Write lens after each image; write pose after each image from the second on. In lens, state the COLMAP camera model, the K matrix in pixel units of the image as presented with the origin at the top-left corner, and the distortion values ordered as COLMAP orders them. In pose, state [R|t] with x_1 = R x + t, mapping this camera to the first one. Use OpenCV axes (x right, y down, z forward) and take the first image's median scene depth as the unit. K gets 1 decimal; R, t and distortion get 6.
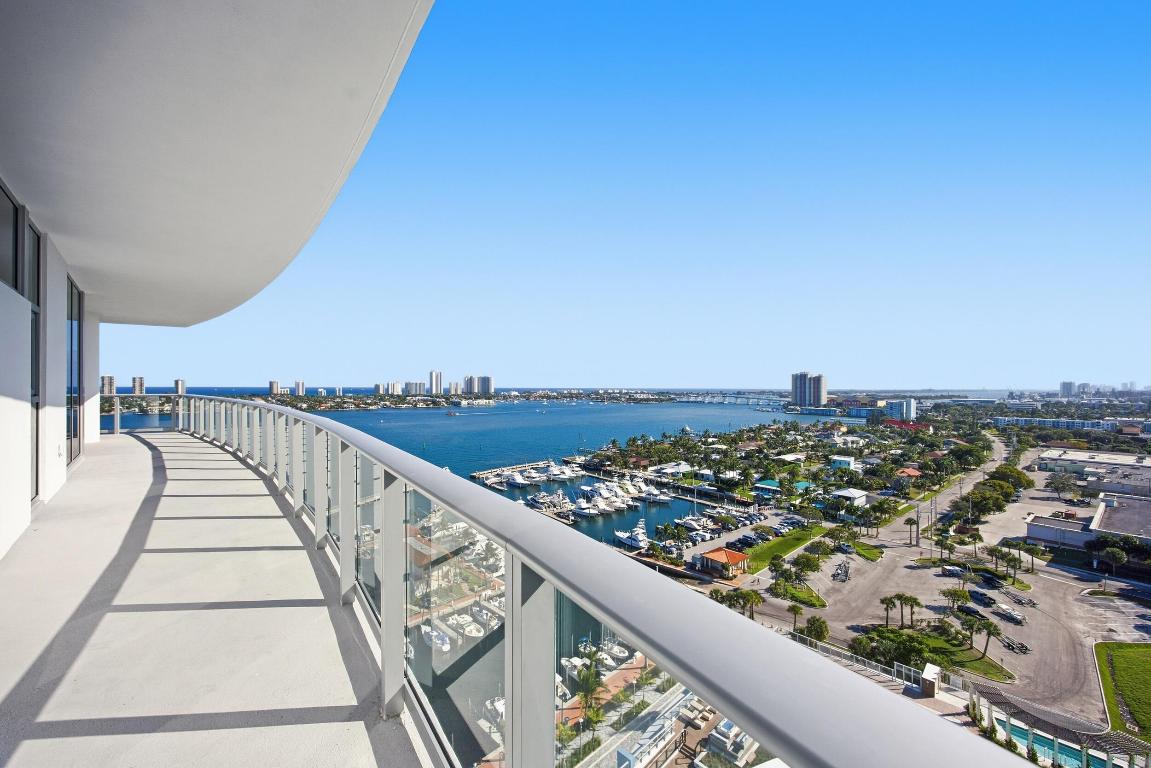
lens RADIAL K [[447.5, 0, 575.5], [0, 447.5, 384.0], [0, 0, 1]] dist [-0.002336, 0.000156]
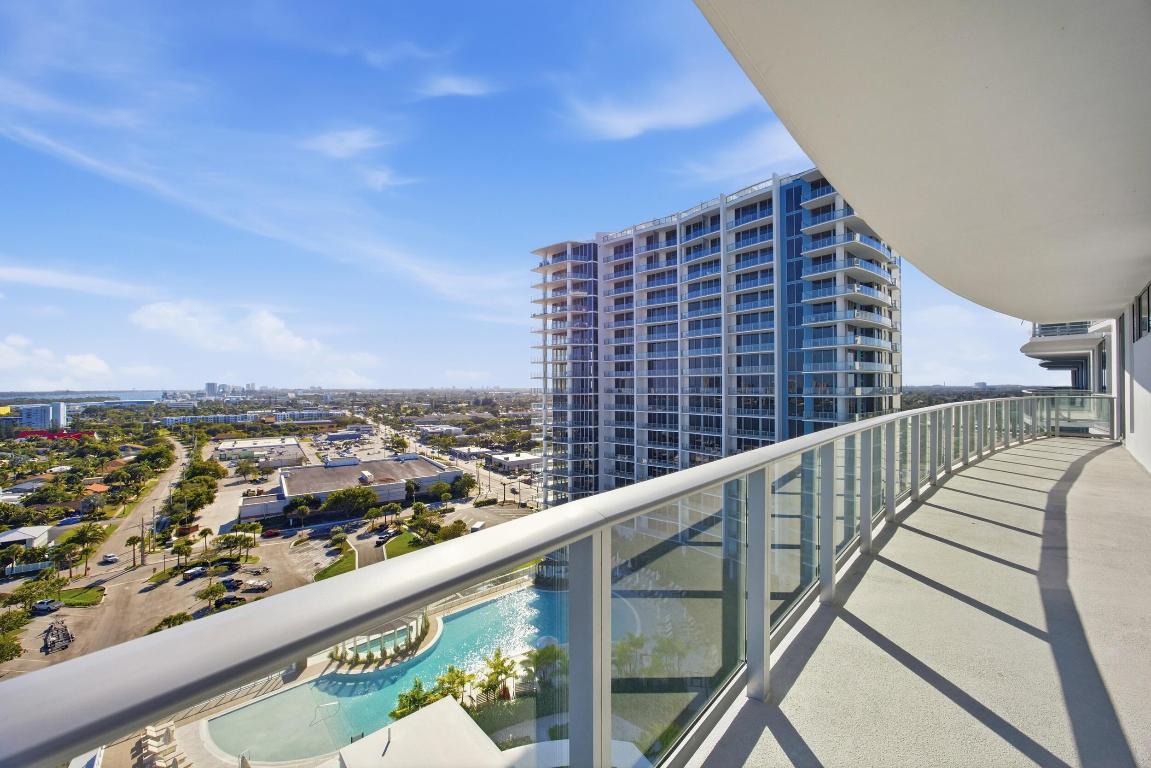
lens RADIAL K [[447.5, 0, 575.5], [0, 447.5, 384.0], [0, 0, 1]] dist [-0.002336, 0.000156]
pose [[0.043453, 0.003088, 0.999051, -0.091016], [-0.002019, 0.999993, -0.003003, 0.000806], [-0.999053, -0.001886, 0.043459, 0.094213]]
